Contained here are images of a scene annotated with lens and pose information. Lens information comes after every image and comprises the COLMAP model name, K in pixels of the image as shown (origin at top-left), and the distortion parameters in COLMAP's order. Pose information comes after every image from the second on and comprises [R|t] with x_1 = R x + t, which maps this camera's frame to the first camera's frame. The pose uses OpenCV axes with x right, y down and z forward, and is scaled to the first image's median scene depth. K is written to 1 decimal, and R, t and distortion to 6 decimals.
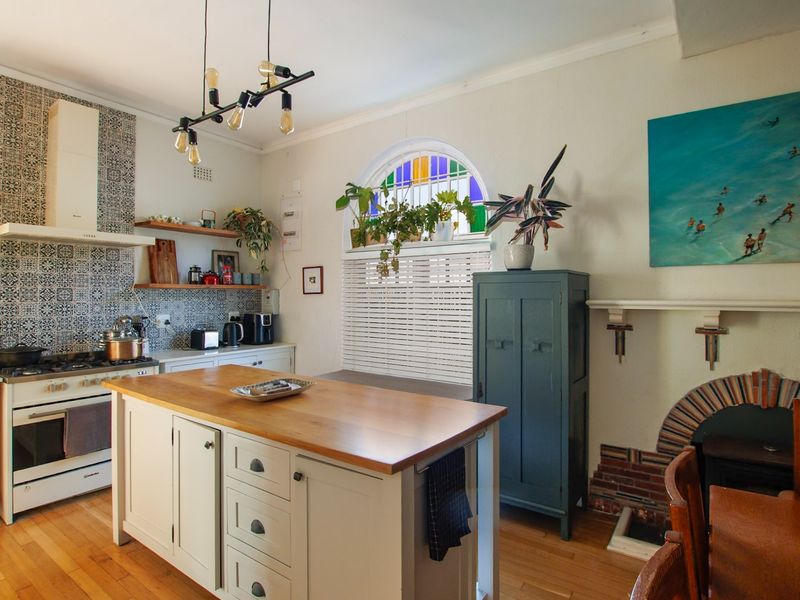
lens RADIAL K [[449.7, 0, 403.6], [0, 449.7, 286.7], [0, 0, 1]] dist [-0.029127, 0.004649]
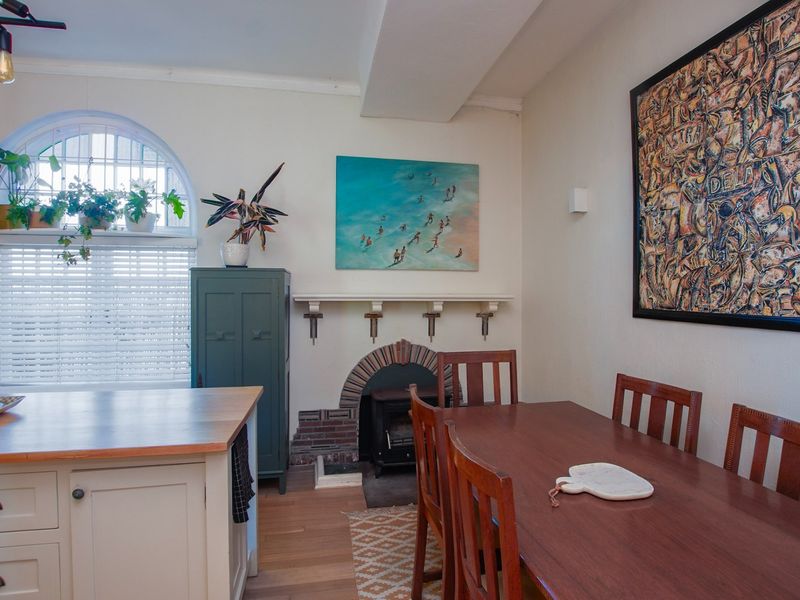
lens RADIAL K [[434.5, 0, 399.4], [0, 434.5, 295.6], [0, 0, 1]] dist [-0.027754, 0.003273]
pose [[0.691002, -0.004809, 0.722837, -0.244286], [-0.016795, 0.999601, 0.022705, 0.002605], [-0.722658, -0.027830, 0.690645, -0.017117]]
